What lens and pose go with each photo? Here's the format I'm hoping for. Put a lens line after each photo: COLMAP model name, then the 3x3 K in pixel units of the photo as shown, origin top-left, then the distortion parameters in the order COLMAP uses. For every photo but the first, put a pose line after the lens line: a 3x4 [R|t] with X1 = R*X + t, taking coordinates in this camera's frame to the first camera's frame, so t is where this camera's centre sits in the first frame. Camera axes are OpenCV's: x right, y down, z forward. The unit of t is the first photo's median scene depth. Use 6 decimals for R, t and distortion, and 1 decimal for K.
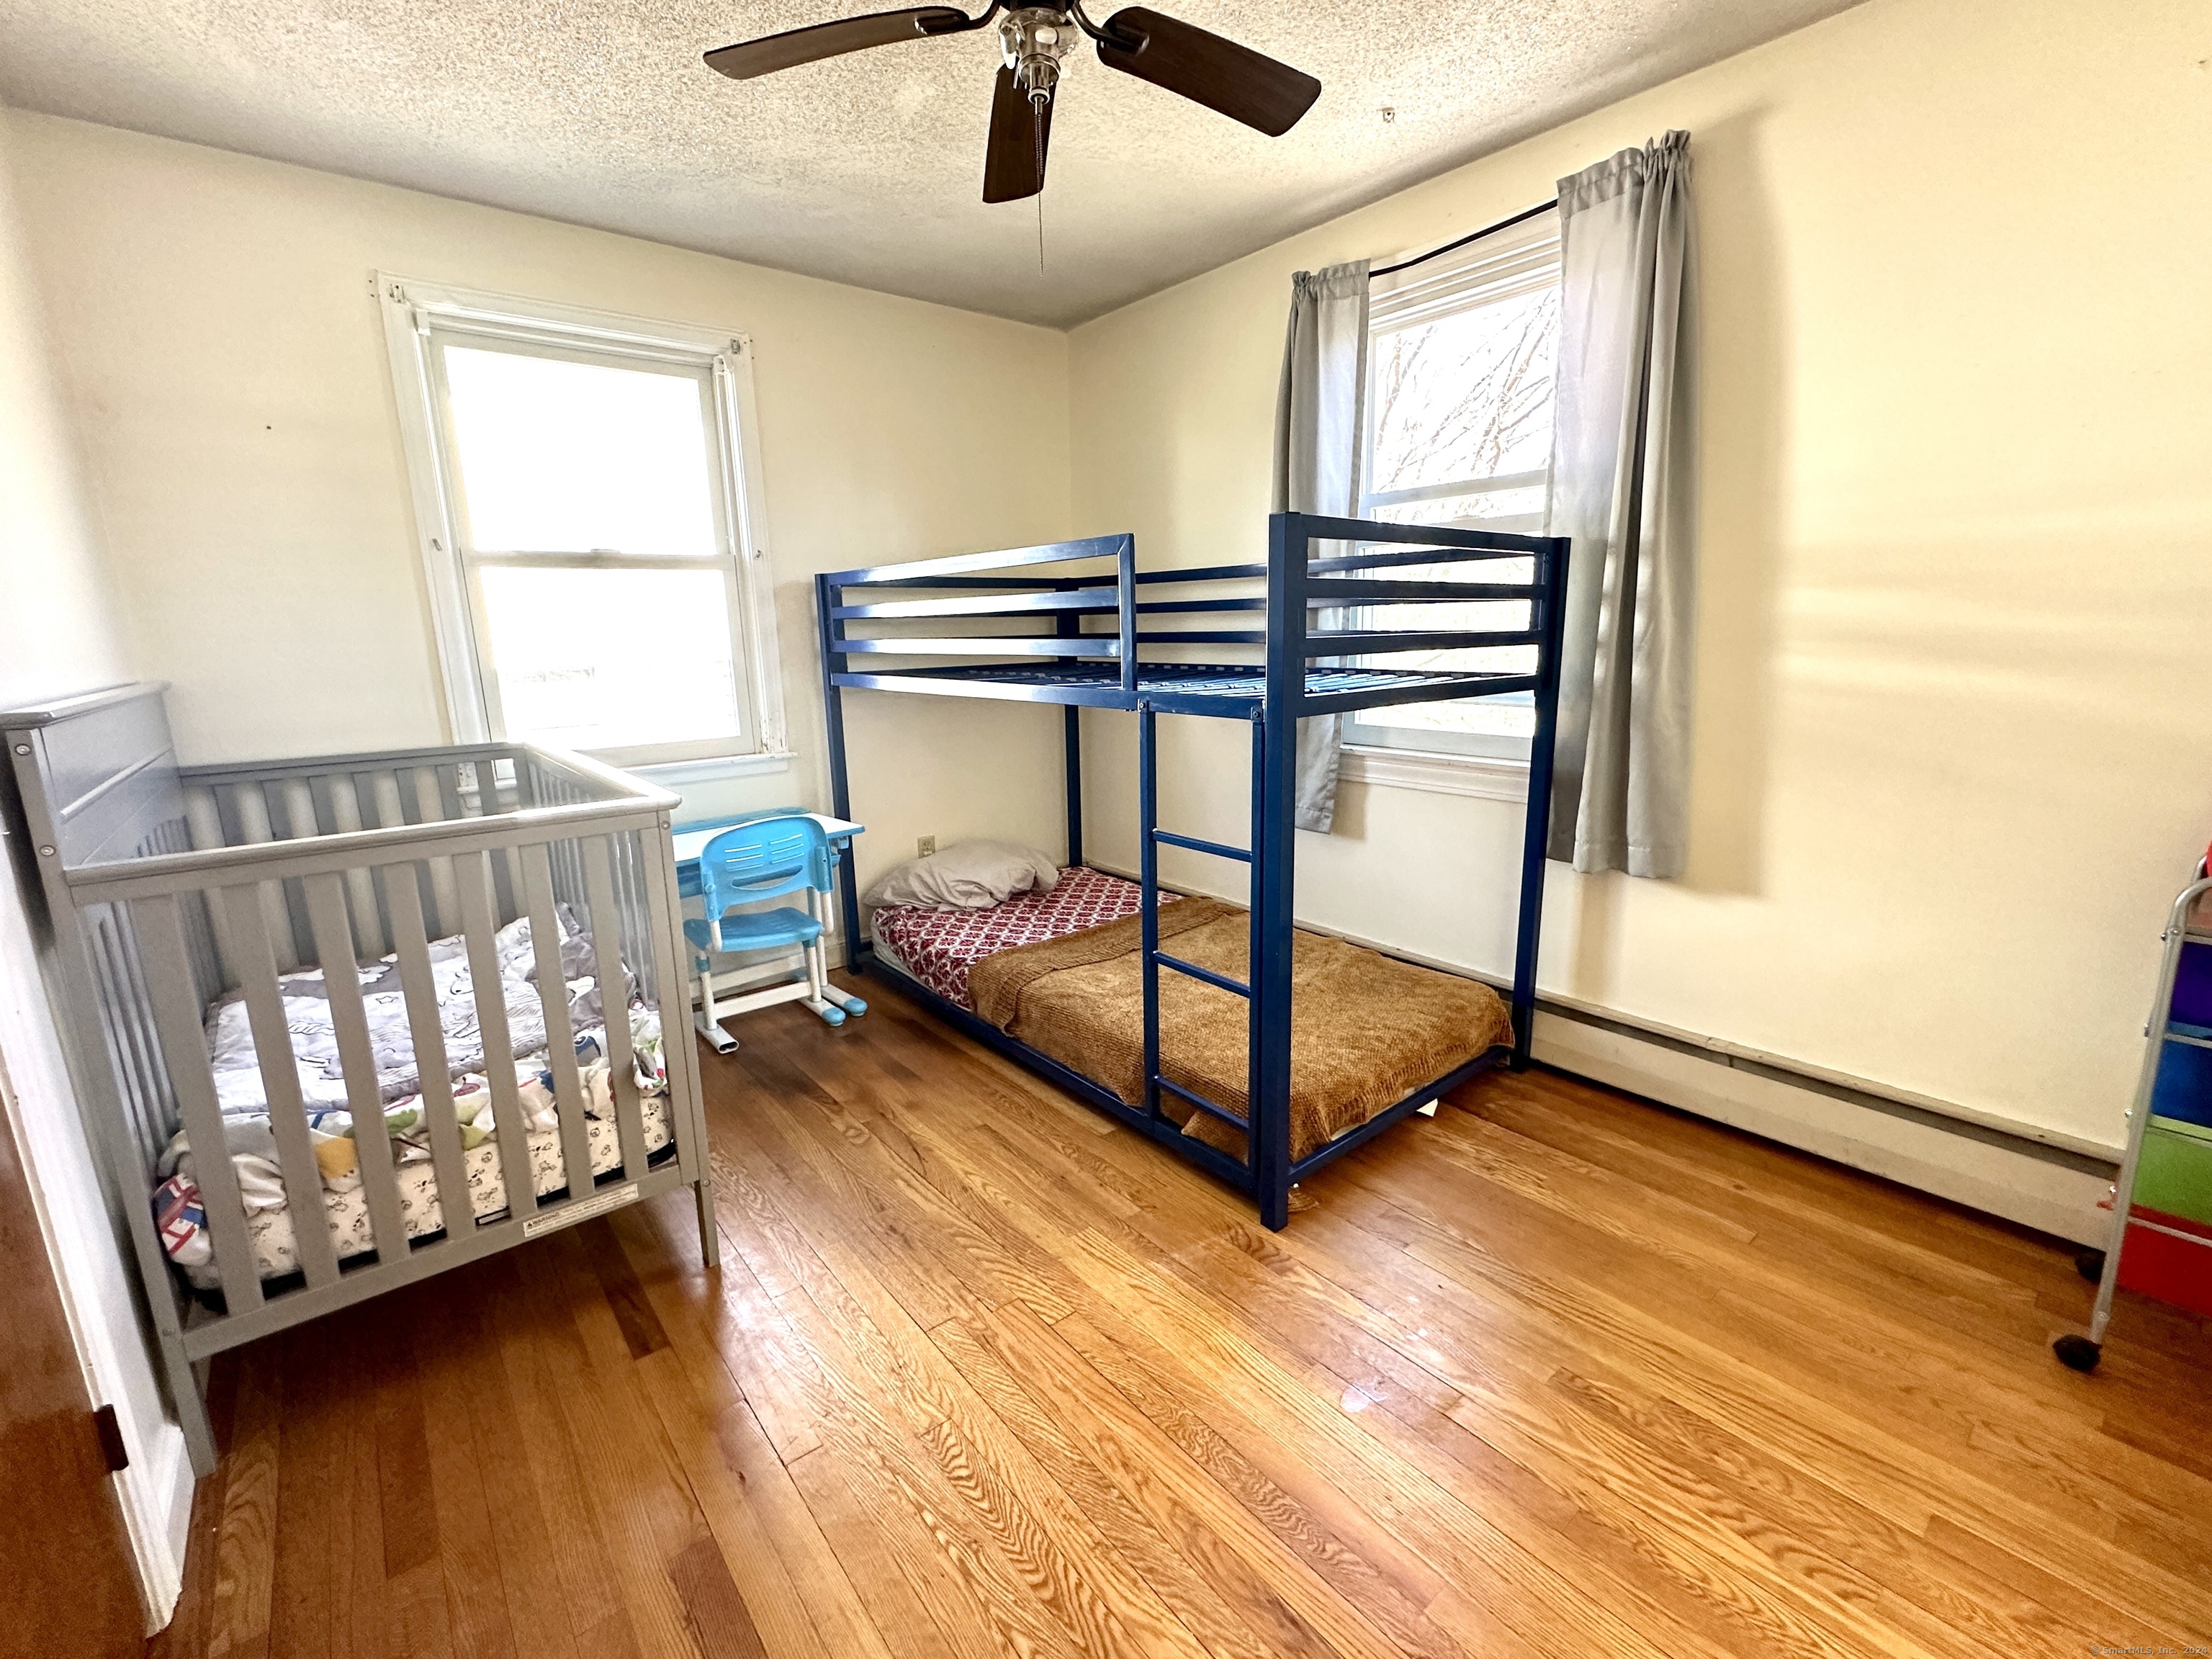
lens RADIAL K [[953.4, 0, 1106.9], [0, 953.4, 822.0], [0, 0, 1]] dist [-0.002871, 0.000282]
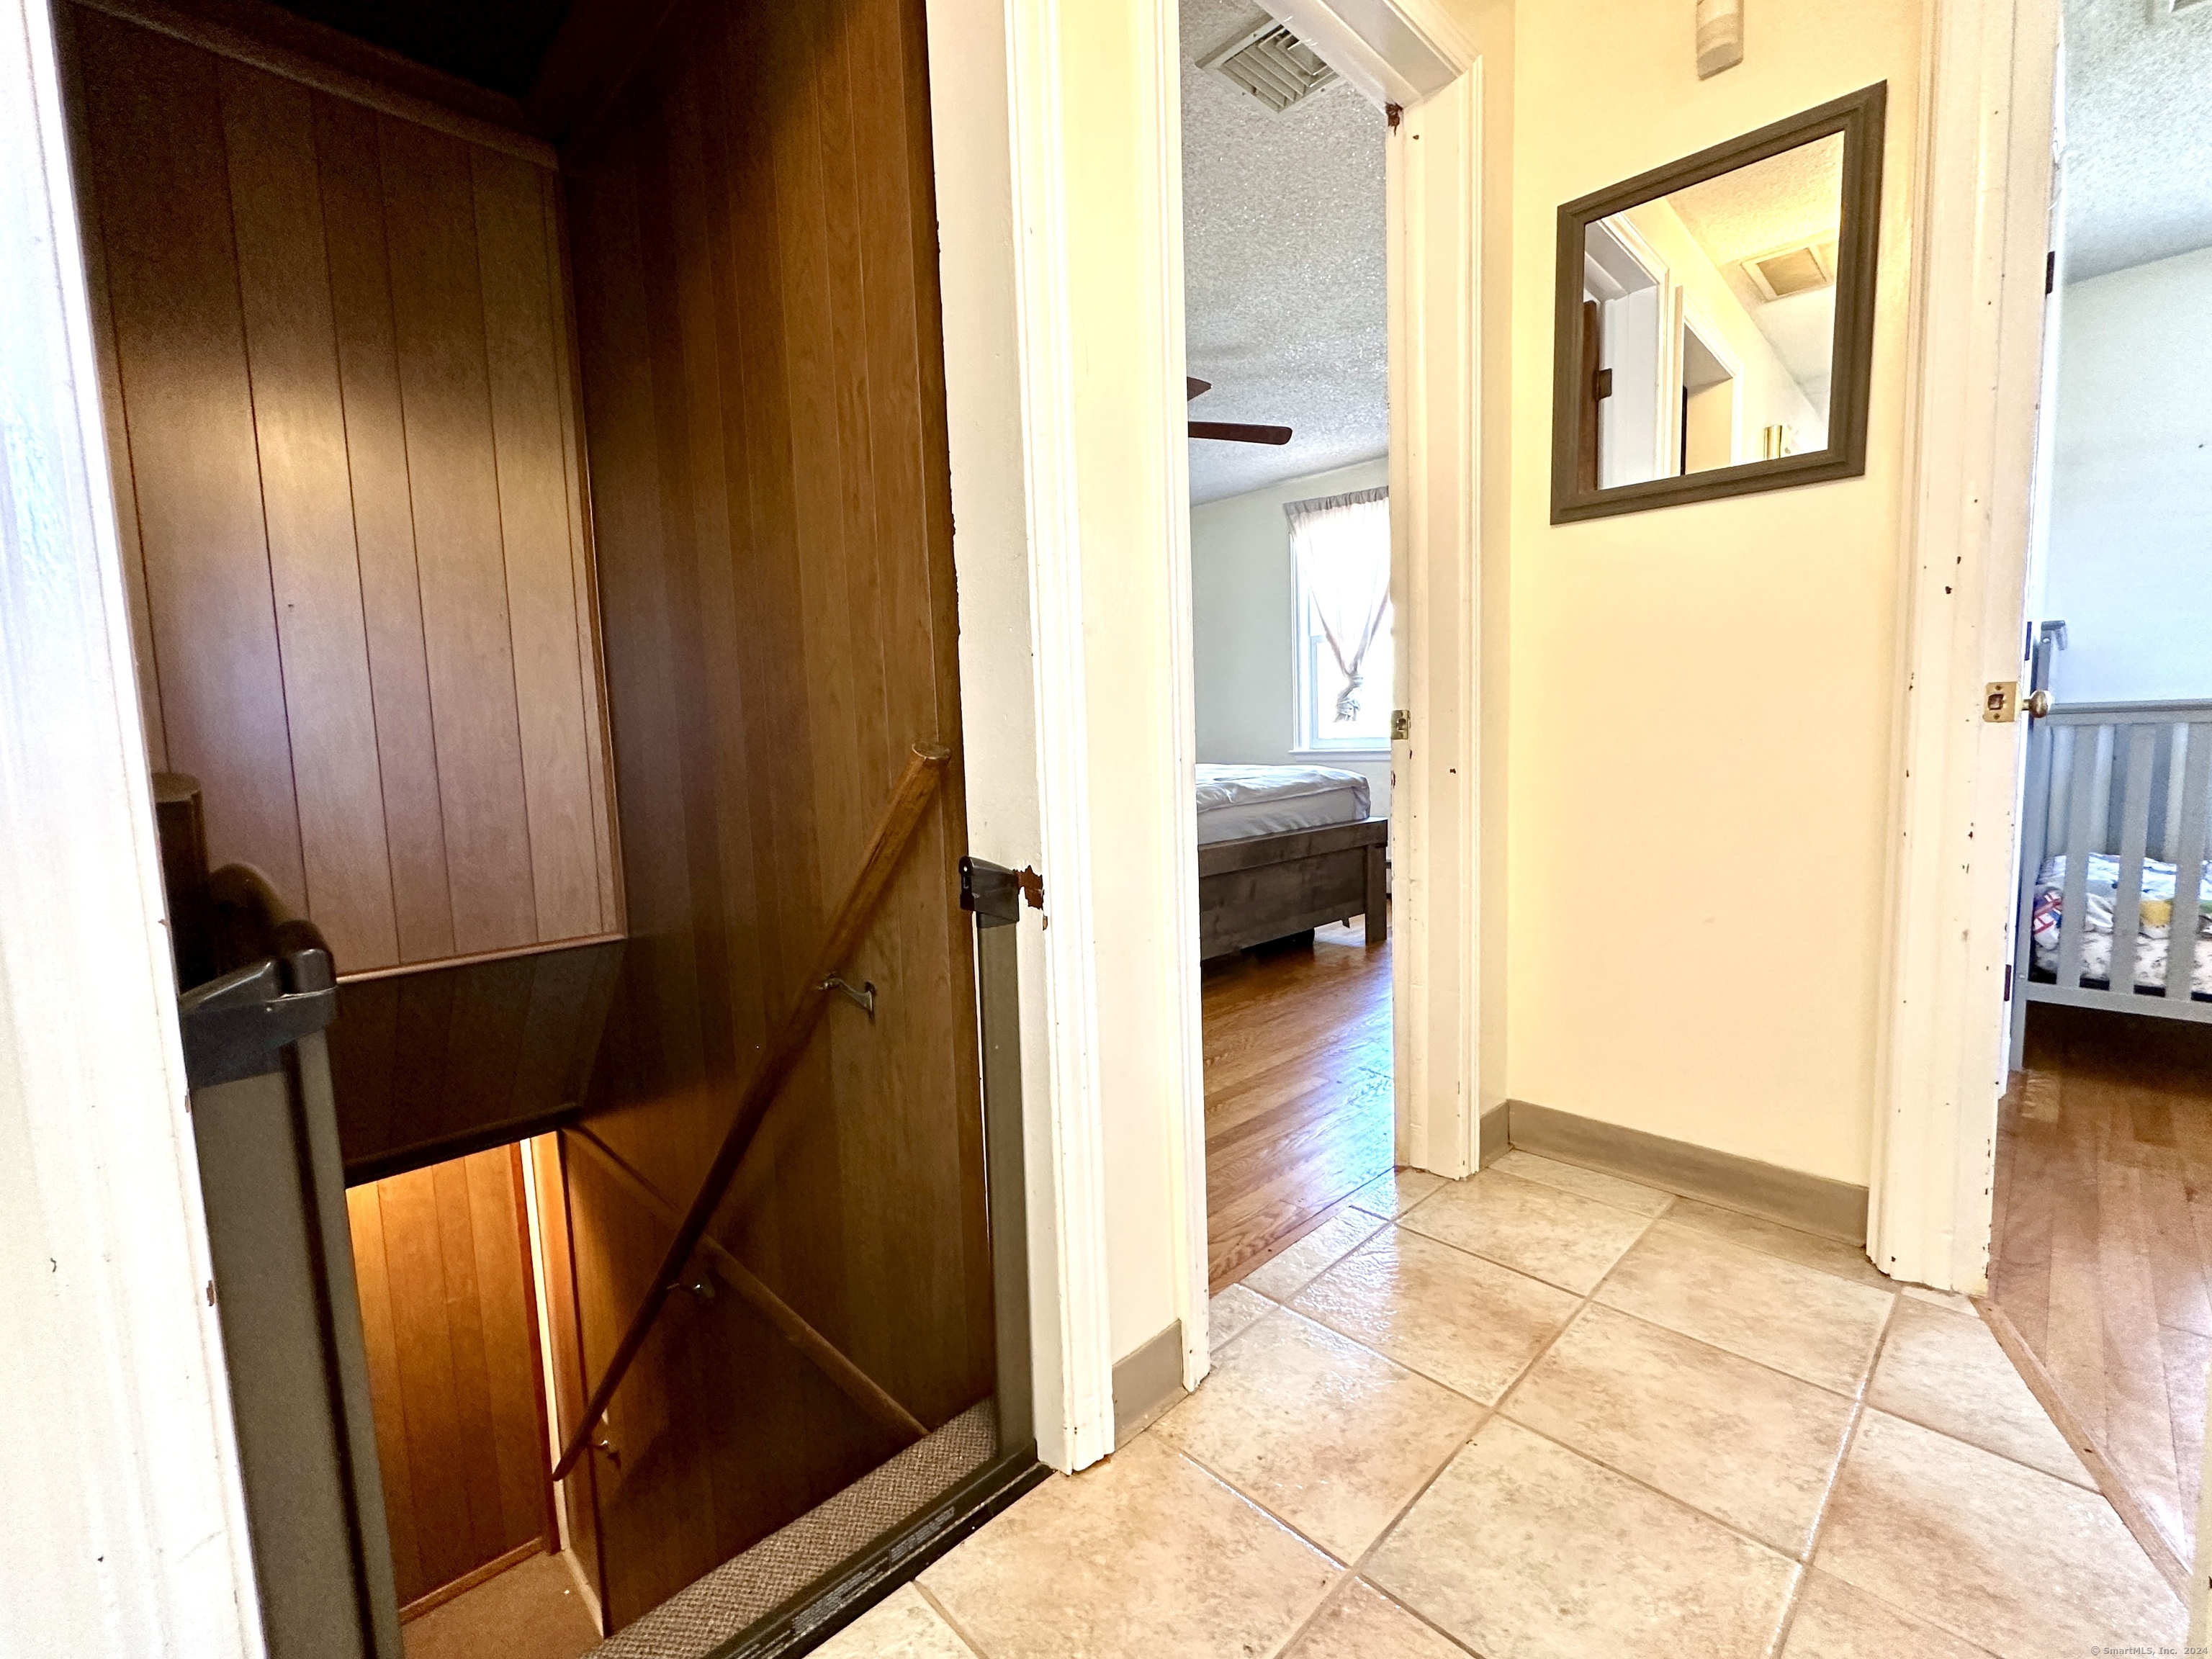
lens RADIAL K [[953.4, 0, 1102.4], [0, 953.4, 826.2], [0, 0, 1]] dist [-0.002871, 0.000282]
pose [[0.086691, 0.121319, -0.988821, 0.535776], [-0.179223, 0.978263, 0.104311, 0.363147], [0.979982, 0.168177, 0.106550, -0.844909]]
